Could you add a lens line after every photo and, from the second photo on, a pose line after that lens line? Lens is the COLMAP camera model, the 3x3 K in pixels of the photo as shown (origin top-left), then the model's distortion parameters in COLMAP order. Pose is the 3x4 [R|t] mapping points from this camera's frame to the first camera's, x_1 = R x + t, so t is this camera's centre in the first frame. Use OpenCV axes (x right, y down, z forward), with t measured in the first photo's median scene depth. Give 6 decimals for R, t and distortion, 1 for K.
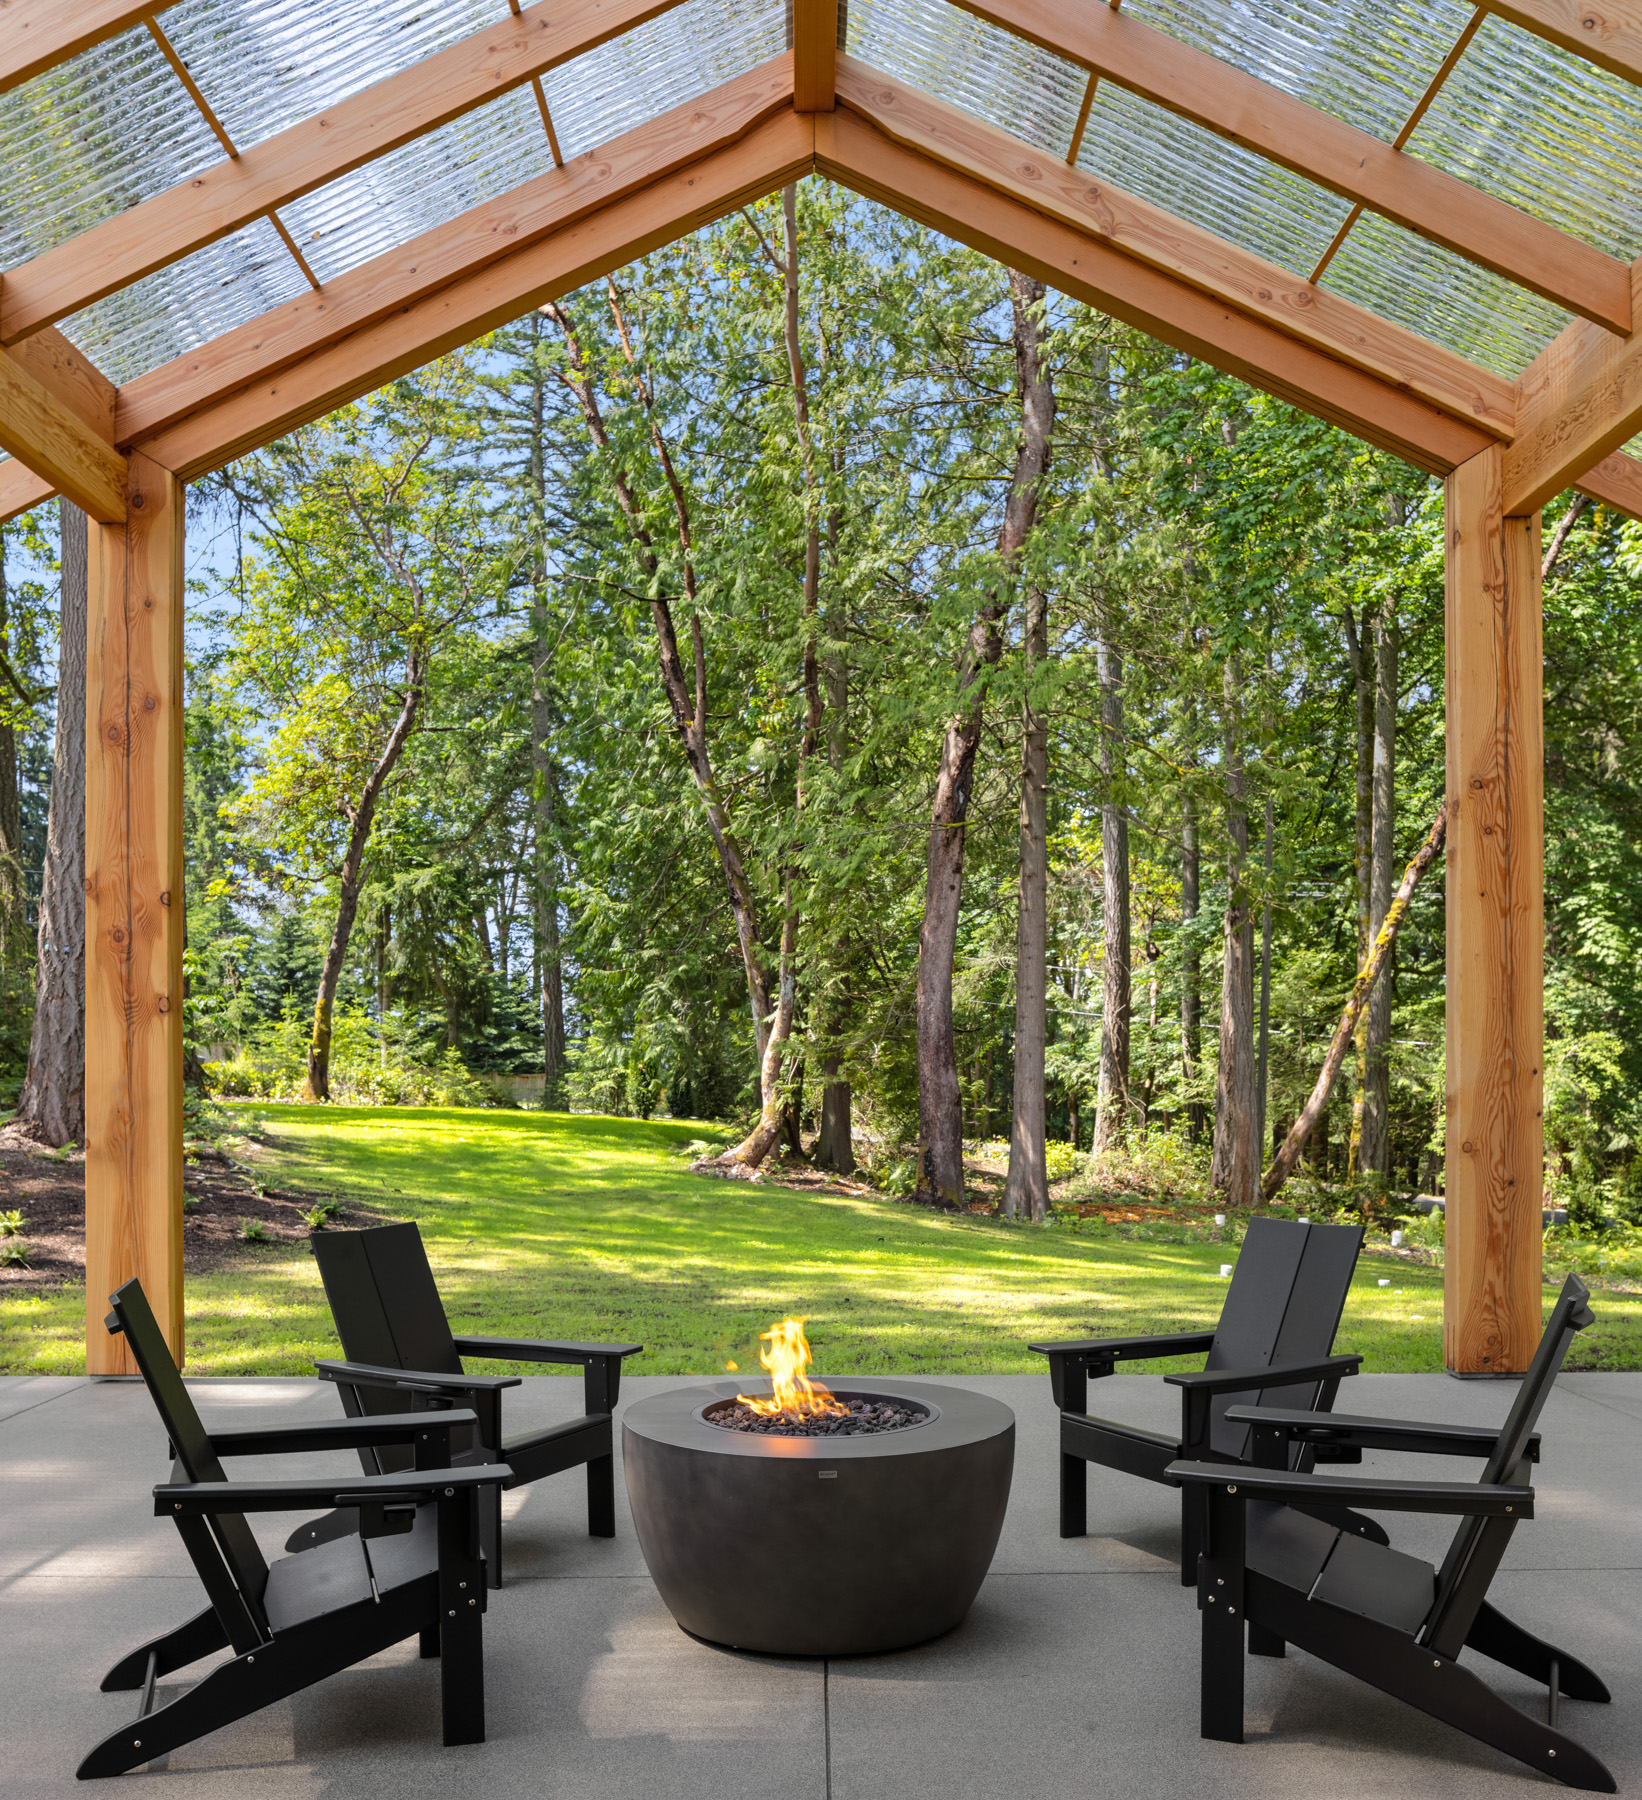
lens RADIAL K [[1660.6, 0, 821.2], [0, 1660.6, 1067.3], [0, 0, 1]] dist [-0.007517, -0.018427]
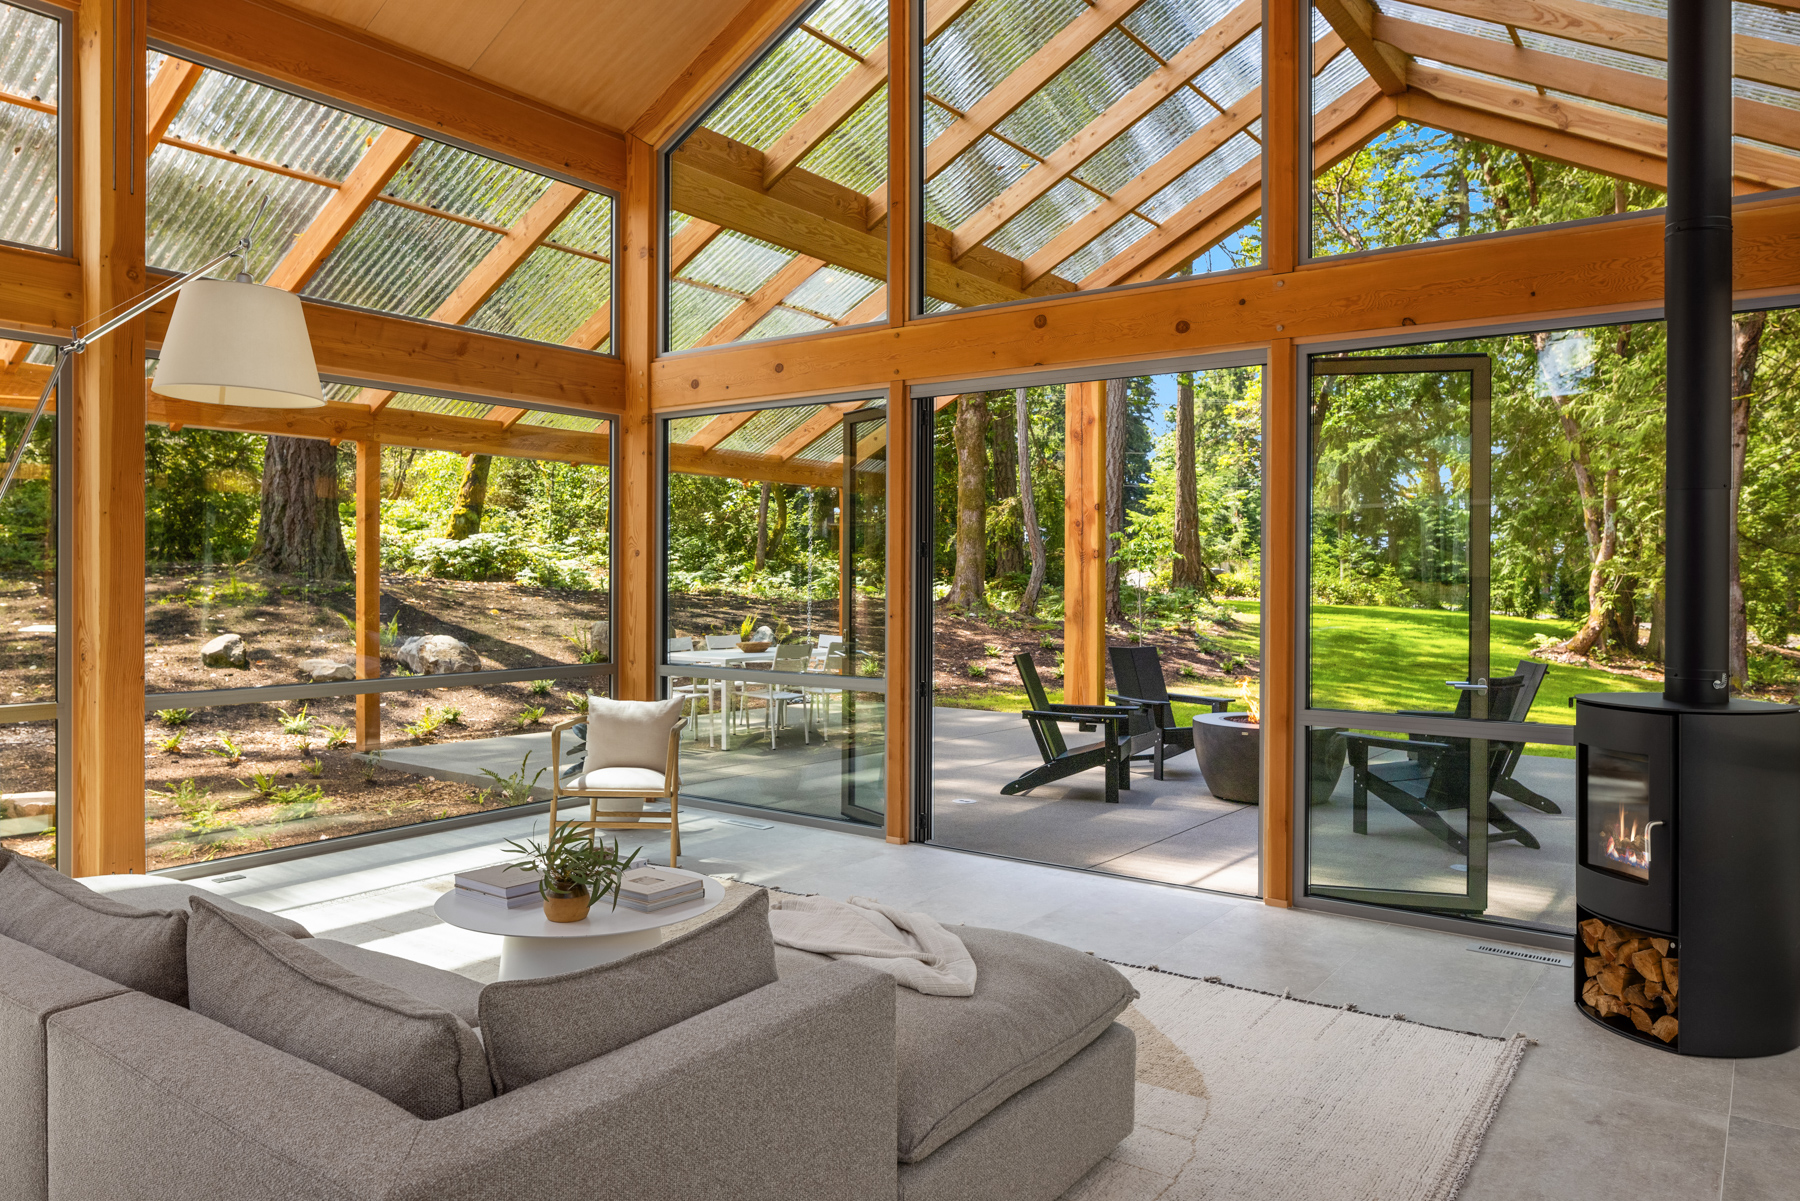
lens RADIAL K [[1226.1, 0, 900.0], [0, 1226.1, 600.5], [0, 0, 1]] dist [-0.002194, 0.000236]
pose [[0.805011, 0.019762, -0.592931, 0.070543], [-0.008003, 0.999716, 0.022454, -0.001700], [0.593206, -0.013330, 0.804940, -0.093054]]
